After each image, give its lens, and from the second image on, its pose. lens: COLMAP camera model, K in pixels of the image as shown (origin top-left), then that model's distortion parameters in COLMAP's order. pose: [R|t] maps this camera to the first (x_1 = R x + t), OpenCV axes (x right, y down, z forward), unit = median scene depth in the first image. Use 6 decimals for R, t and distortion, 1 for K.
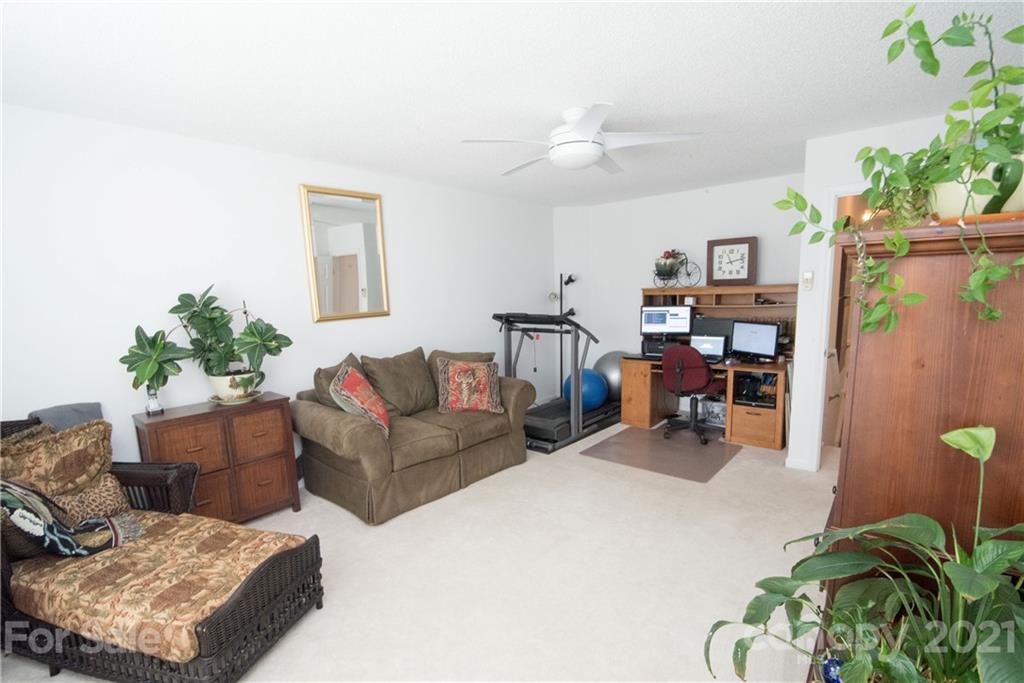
lens RADIAL K [[470.4, 0, 506.1], [0, 470.4, 343.7], [0, 0, 1]] dist [-0.013381, -0.000369]
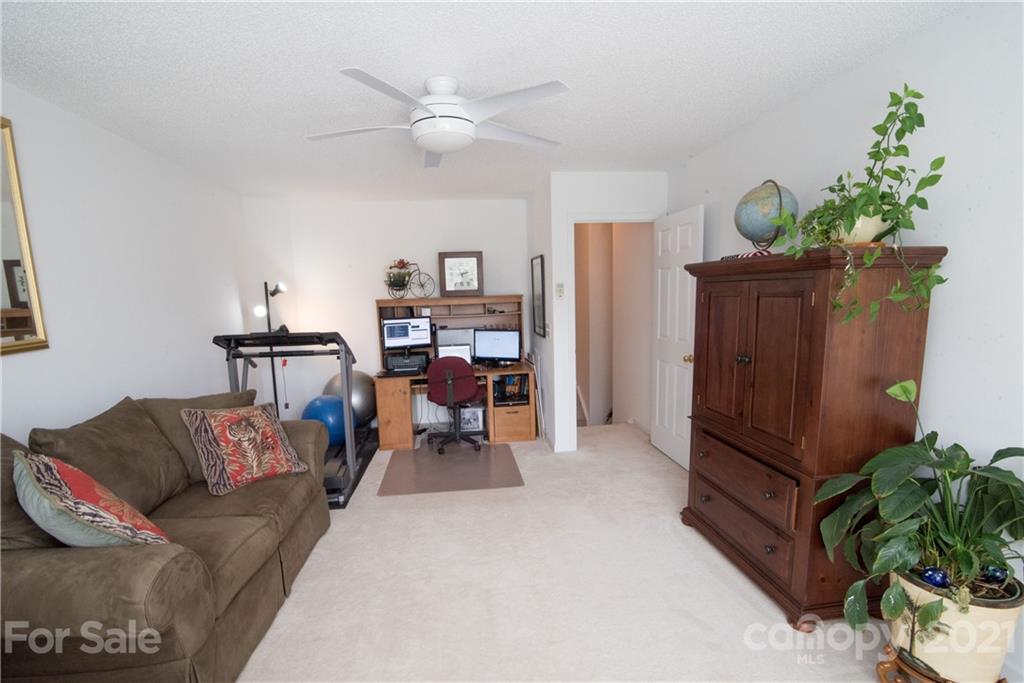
lens RADIAL K [[470.4, 0, 509.4], [0, 470.4, 350.2], [0, 0, 1]] dist [-0.013381, -0.000369]
pose [[0.682861, -0.078446, 0.726325, -0.236787], [0.091854, 0.995548, 0.021167, -0.017469], [-0.724751, 0.052262, 0.687026, 0.214484]]
